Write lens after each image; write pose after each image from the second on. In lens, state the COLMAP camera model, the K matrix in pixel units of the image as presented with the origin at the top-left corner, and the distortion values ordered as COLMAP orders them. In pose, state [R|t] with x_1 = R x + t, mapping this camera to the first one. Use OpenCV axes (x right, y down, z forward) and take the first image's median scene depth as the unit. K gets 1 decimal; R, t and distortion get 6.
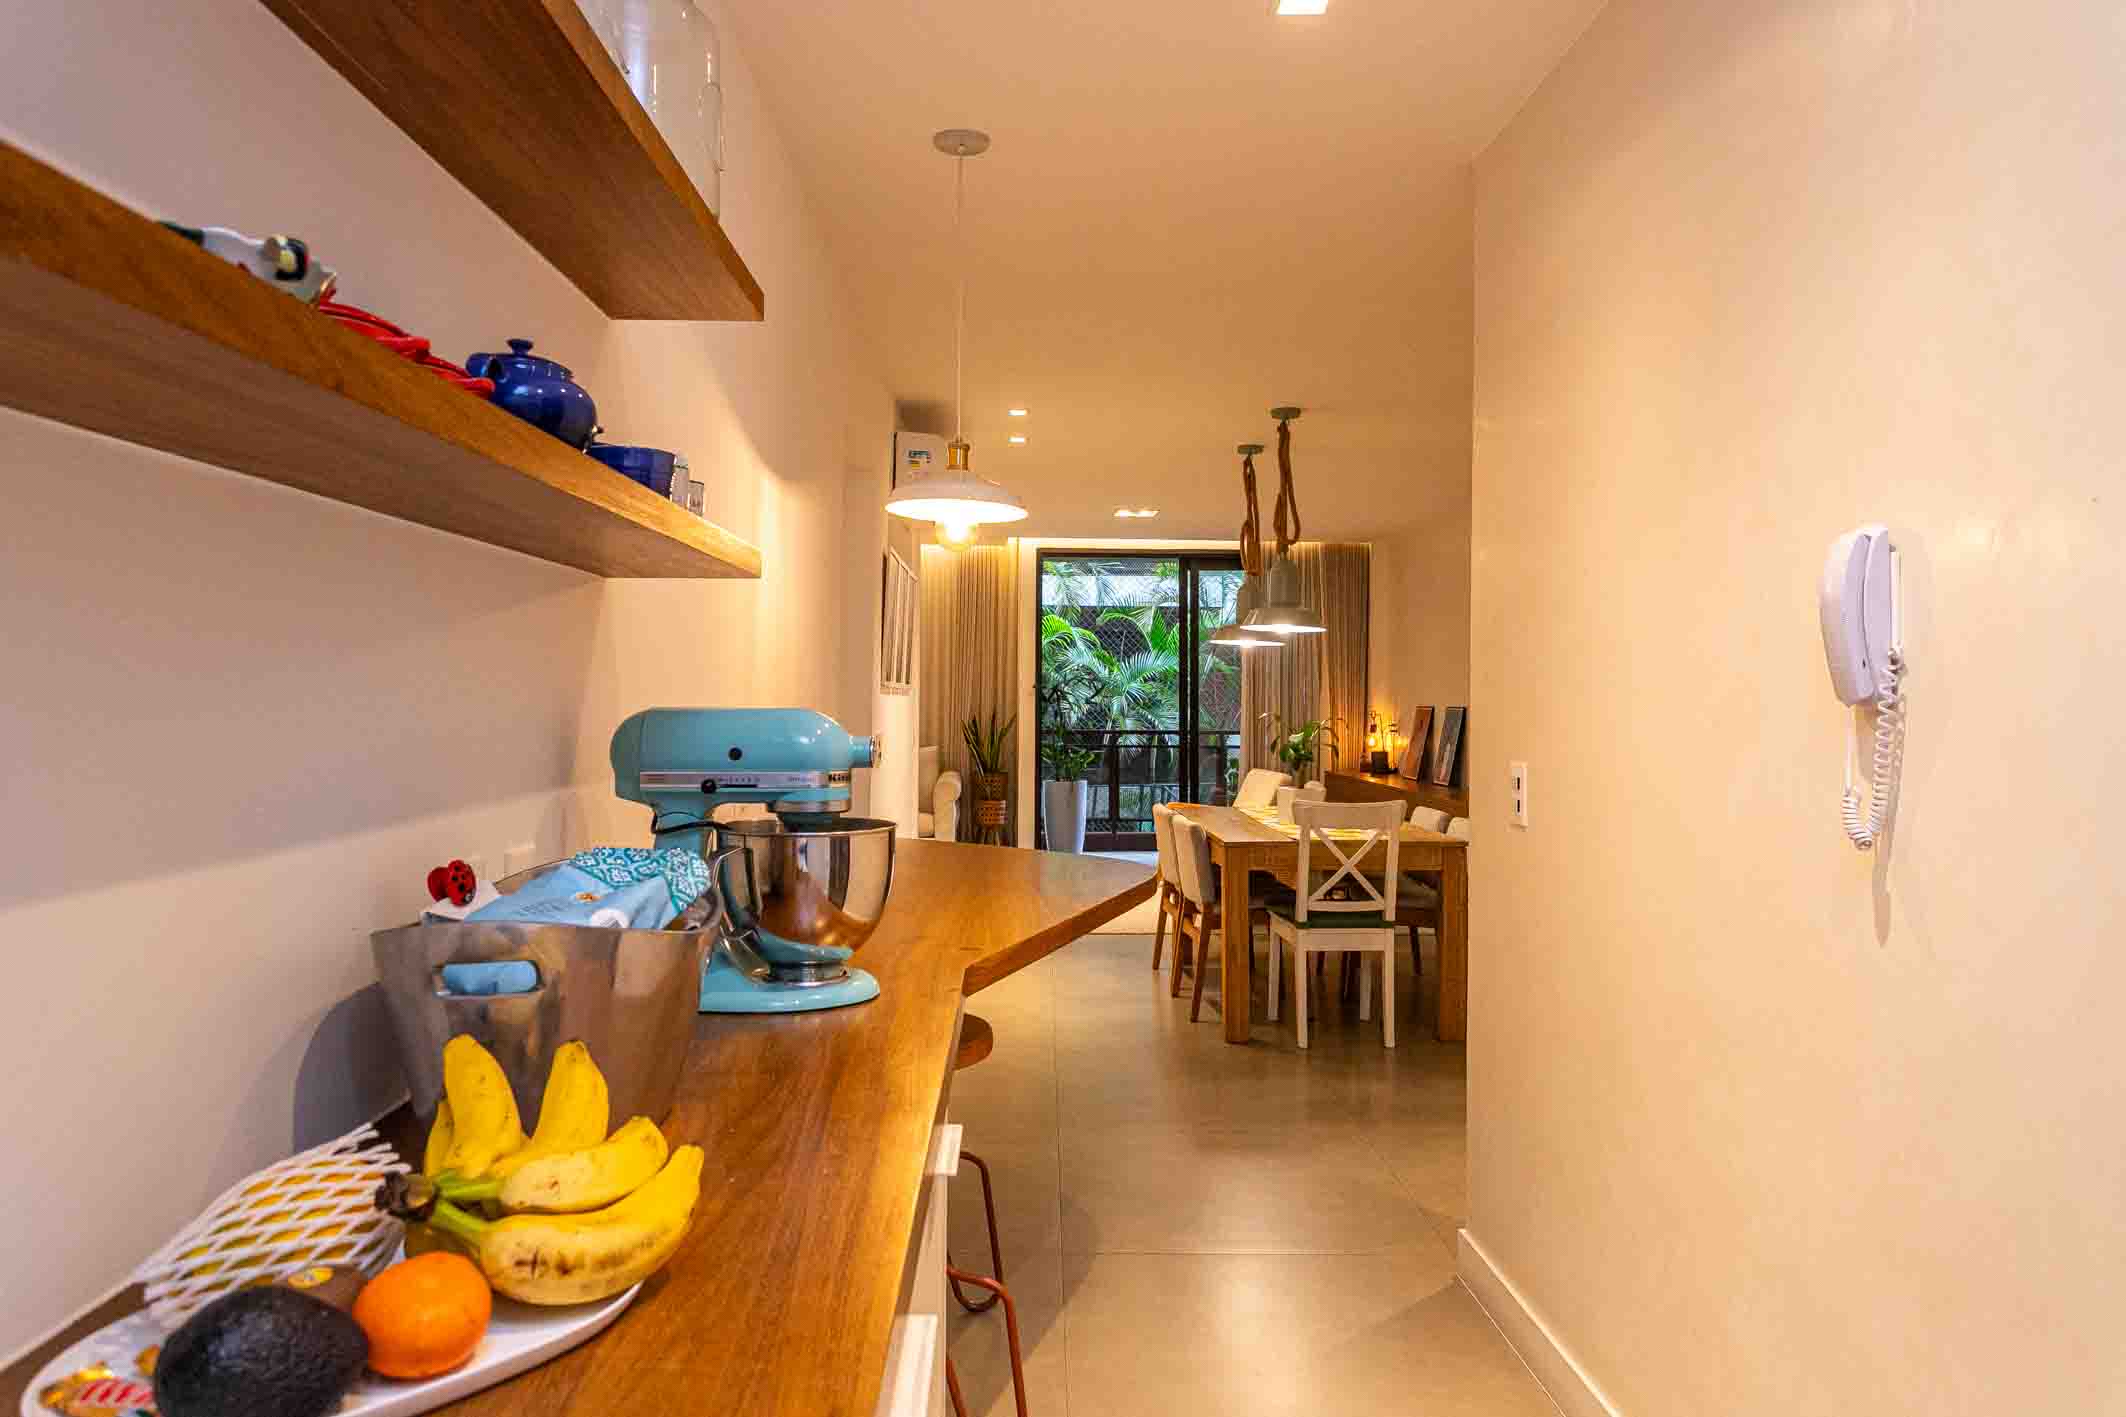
lens RADIAL K [[1348.2, 0, 1007.7], [0, 1348.2, 709.7], [0, 0, 1]] dist [0.000884, 0.000713]
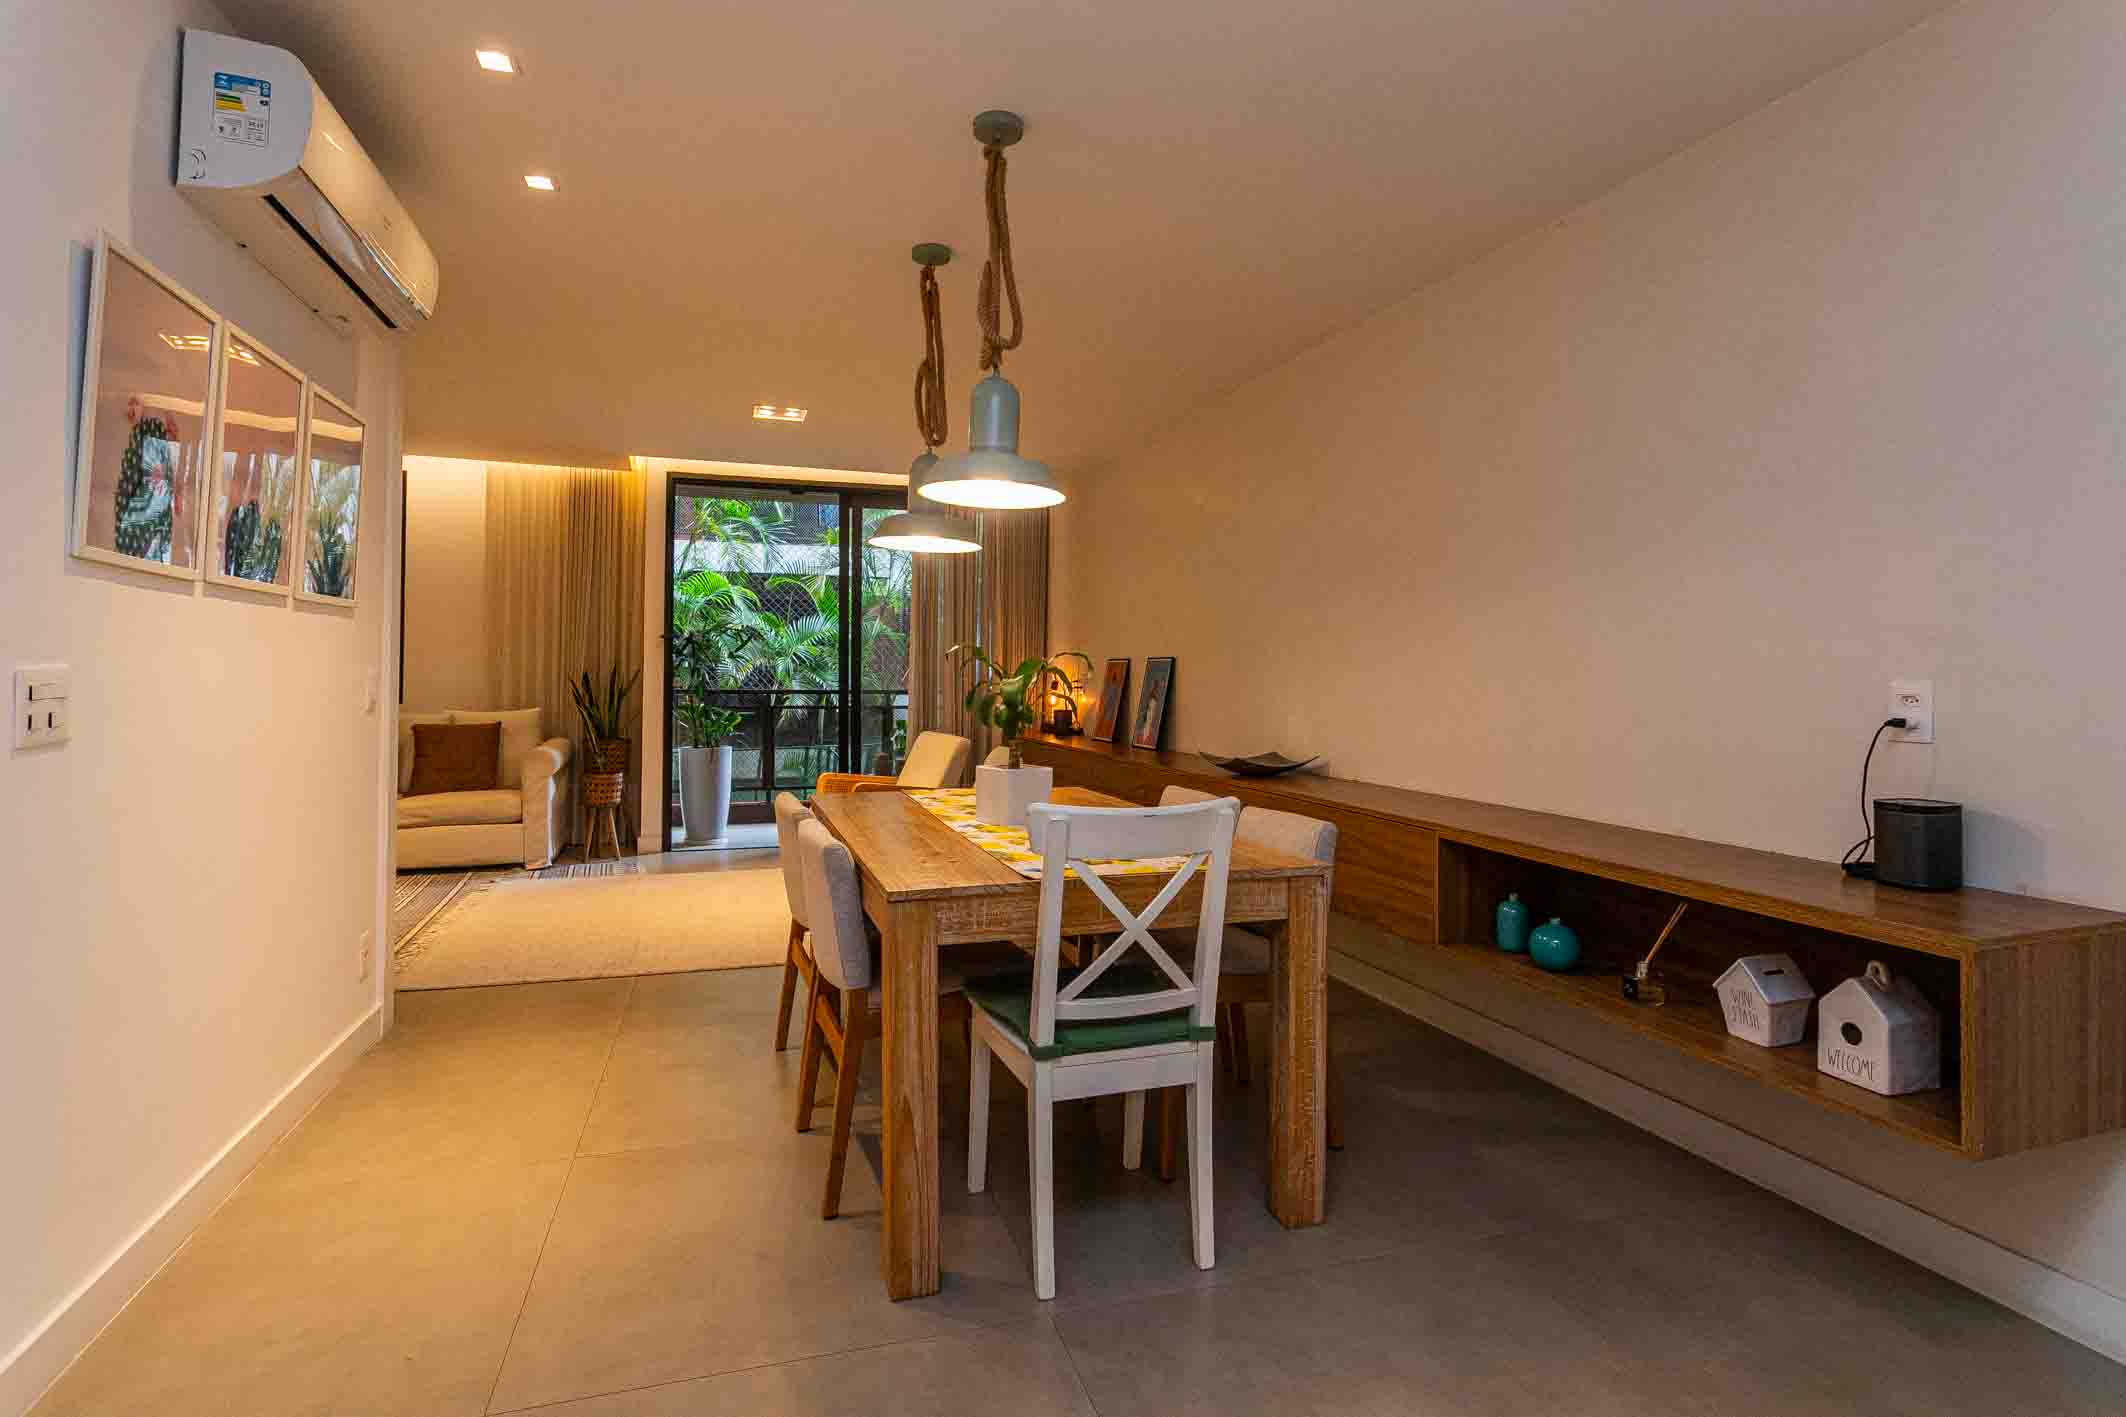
lens RADIAL K [[1057.7, 0, 1063.4], [0, 1057.7, 674.6], [0, 0, 1]] dist [-0.010288, 0.000053]
pose [[0.948962, 0.004538, 0.315356, 0.053635], [-0.002468, 0.999973, -0.006963, 0.012114], [-0.315379, 0.005829, 0.948948, 0.332112]]
